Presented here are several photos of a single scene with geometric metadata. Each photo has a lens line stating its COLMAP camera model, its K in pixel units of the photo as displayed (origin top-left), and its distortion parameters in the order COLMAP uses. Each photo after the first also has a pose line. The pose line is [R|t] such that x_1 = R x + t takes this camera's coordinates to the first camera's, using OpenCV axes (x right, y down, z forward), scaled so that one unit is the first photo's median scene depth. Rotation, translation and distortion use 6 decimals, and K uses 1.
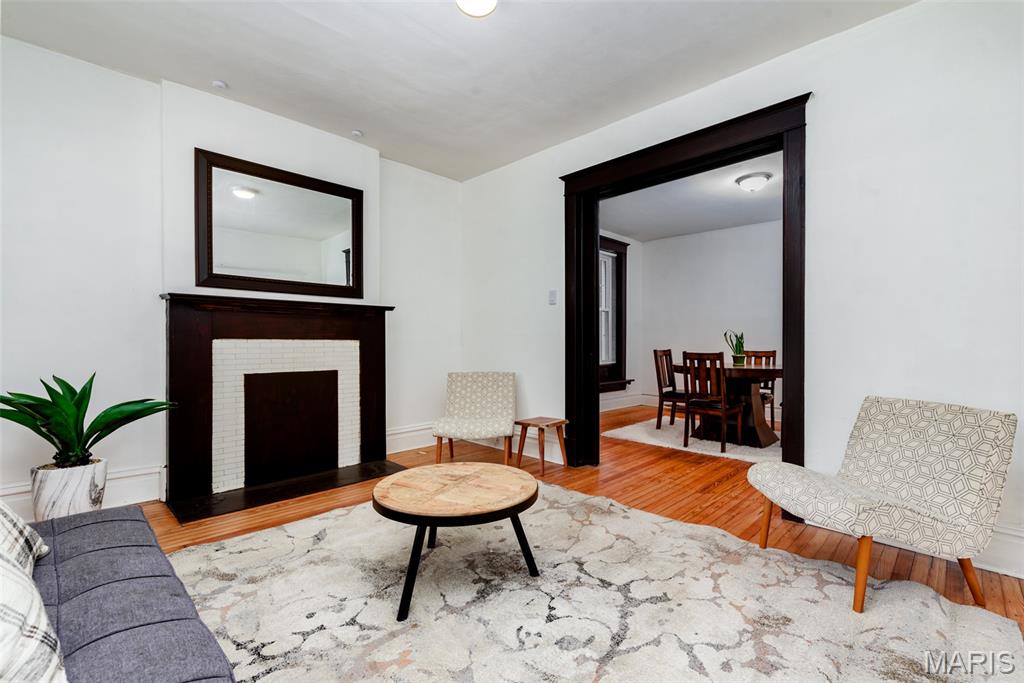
lens RADIAL K [[445.3, 0, 519.0], [0, 445.3, 342.6], [0, 0, 1]] dist [0.002734, -0.000584]
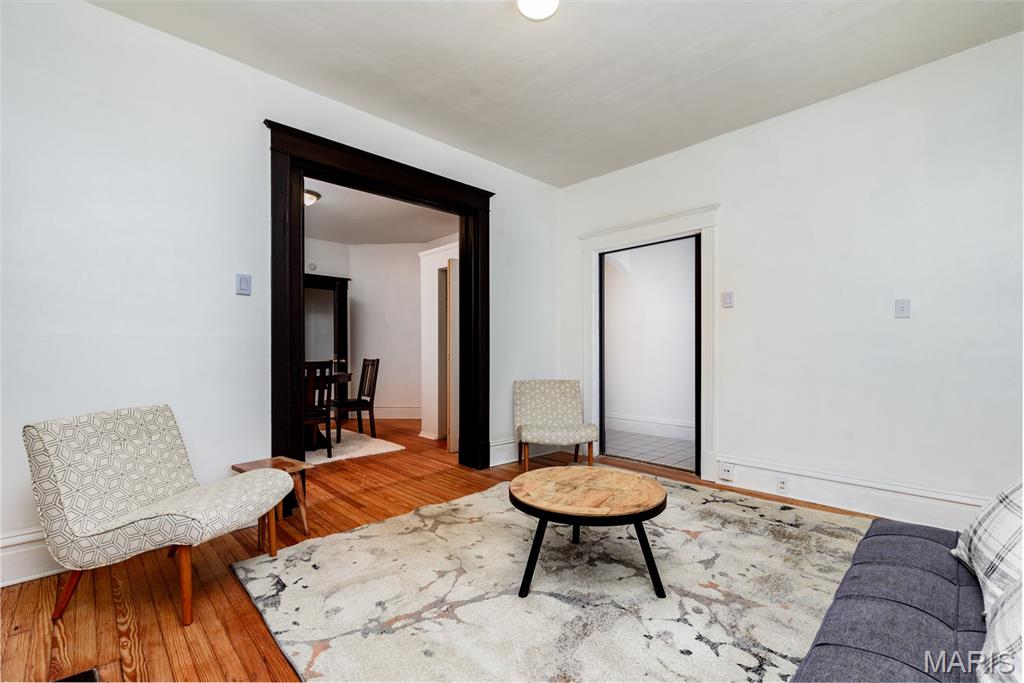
lens RADIAL K [[445.3, 0, 517.7], [0, 445.3, 347.9], [0, 0, 1]] dist [0.002734, -0.000584]
pose [[0.026429, 0.004933, 0.999639, -0.811663], [0.002654, 0.999984, -0.005004, -0.001681], [-0.999647, 0.002786, 0.026416, 0.770909]]
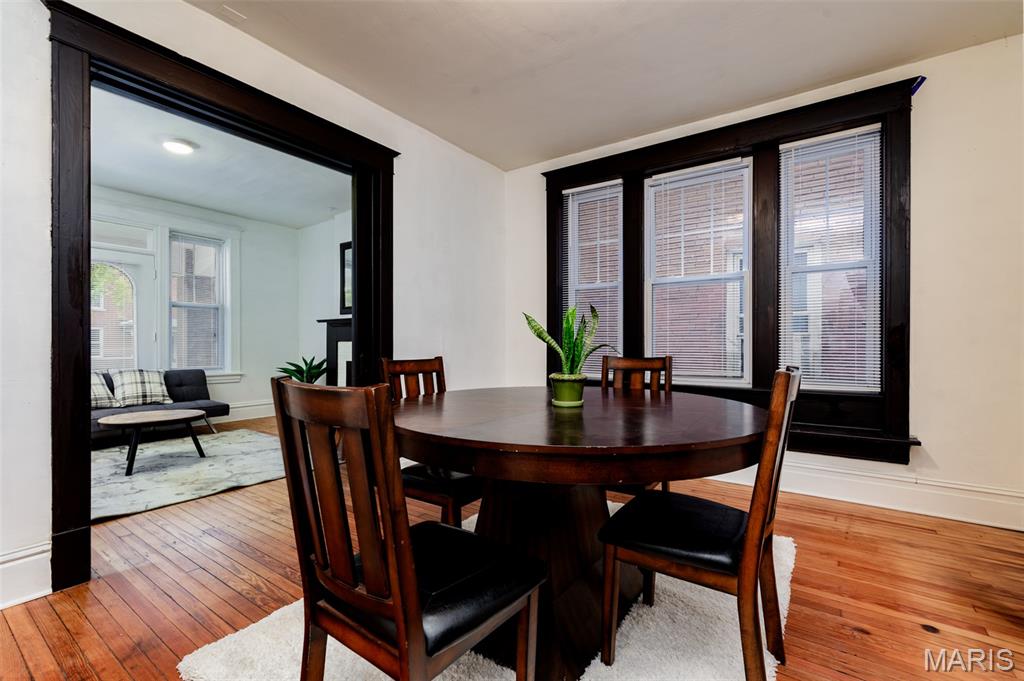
lens RADIAL K [[445.3, 0, 513.2], [0, 445.3, 345.6], [0, 0, 1]] dist [0.002734, -0.000584]
pose [[0.164434, -0.002990, -0.986384, 1.378854], [0.001665, 0.999995, -0.002753, 0.014243], [0.986387, -0.001190, 0.164438, 1.510173]]
